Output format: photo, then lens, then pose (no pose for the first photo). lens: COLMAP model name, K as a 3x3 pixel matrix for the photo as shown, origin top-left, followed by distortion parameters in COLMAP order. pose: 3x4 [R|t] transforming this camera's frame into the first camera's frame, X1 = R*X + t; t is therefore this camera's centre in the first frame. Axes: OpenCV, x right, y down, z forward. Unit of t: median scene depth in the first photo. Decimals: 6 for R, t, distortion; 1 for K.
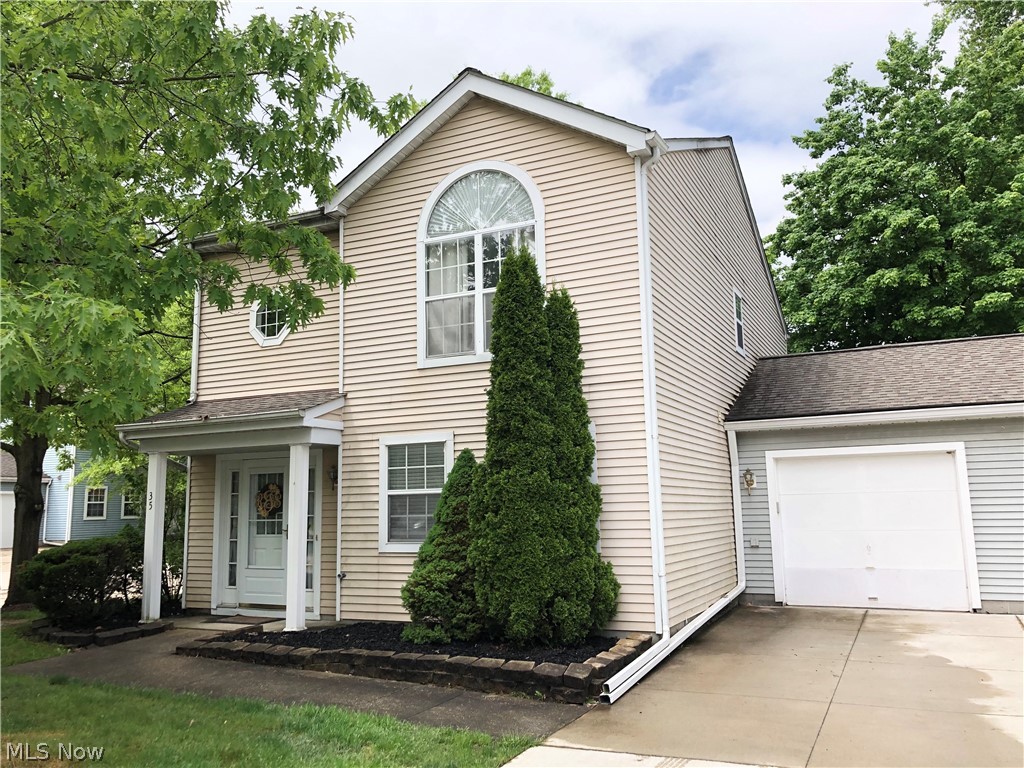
lens RADIAL K [[835.4, 0, 519.1], [0, 835.4, 381.1], [0, 0, 1]] dist [0.040740, -0.010589]
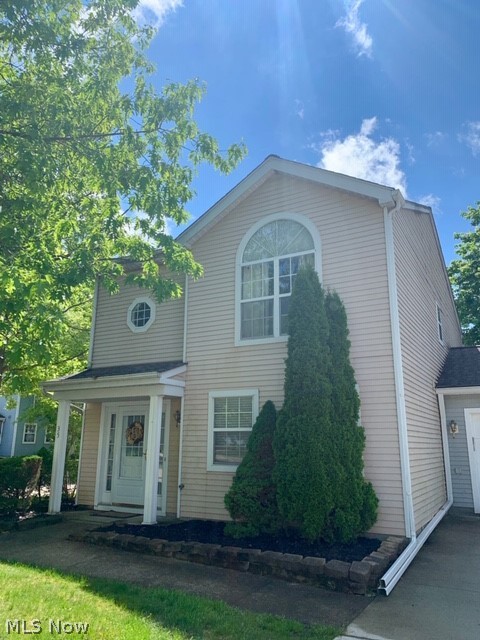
lens RADIAL K [[489.3, 0, 253.2], [0, 489.3, 323.1], [0, 0, 1]] dist [0.024334, -0.002729]
pose [[0.998390, 0.012104, -0.055415, -0.041541], [-0.017031, 0.995857, -0.089326, 0.021483], [0.054104, 0.090126, 0.994460, 0.123404]]
